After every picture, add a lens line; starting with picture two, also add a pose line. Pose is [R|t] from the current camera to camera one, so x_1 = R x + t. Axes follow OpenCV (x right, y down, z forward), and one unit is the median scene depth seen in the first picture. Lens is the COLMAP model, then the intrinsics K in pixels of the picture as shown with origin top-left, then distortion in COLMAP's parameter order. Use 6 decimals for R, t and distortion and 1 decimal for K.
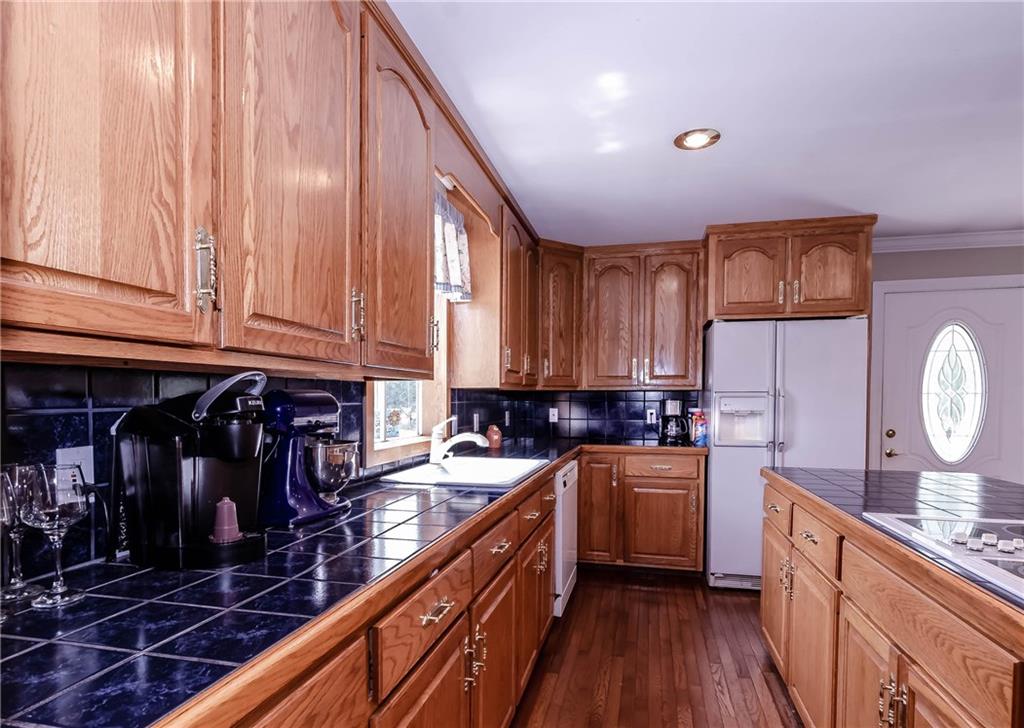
lens RADIAL K [[541.9, 0, 517.4], [0, 541.9, 404.7], [0, 0, 1]] dist [0.006380, 0.001088]
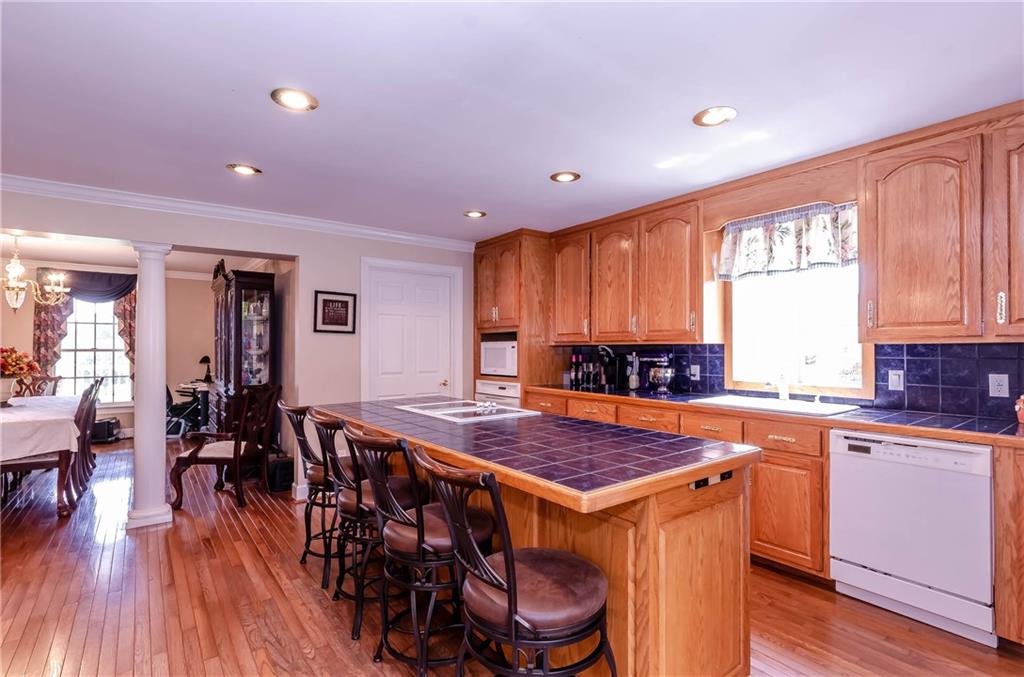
lens RADIAL K [[492.9, 0, 511.1], [0, 492.9, 340.3], [0, 0, 1]] dist [0.005152, 0.000017]
pose [[-0.636702, -0.009726, -0.771049, 0.945123], [-0.007978, 0.999950, -0.006024, -0.023358], [0.771069, 0.002316, -0.636748, 0.931917]]
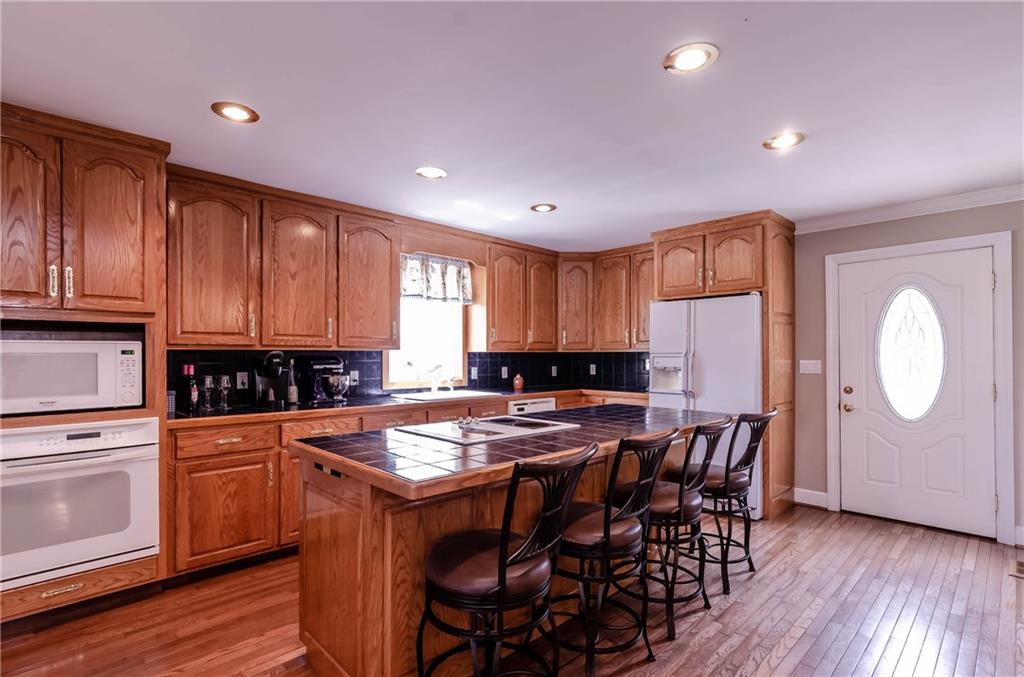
lens RADIAL K [[492.9, 0, 512.4], [0, 492.9, 355.6], [0, 0, 1]] dist [0.005152, 0.000017]
pose [[0.844767, -0.000906, -0.535134, 0.753182], [-0.005509, 0.999931, -0.010389, -0.003028], [0.535106, 0.011724, 0.844703, -0.251691]]
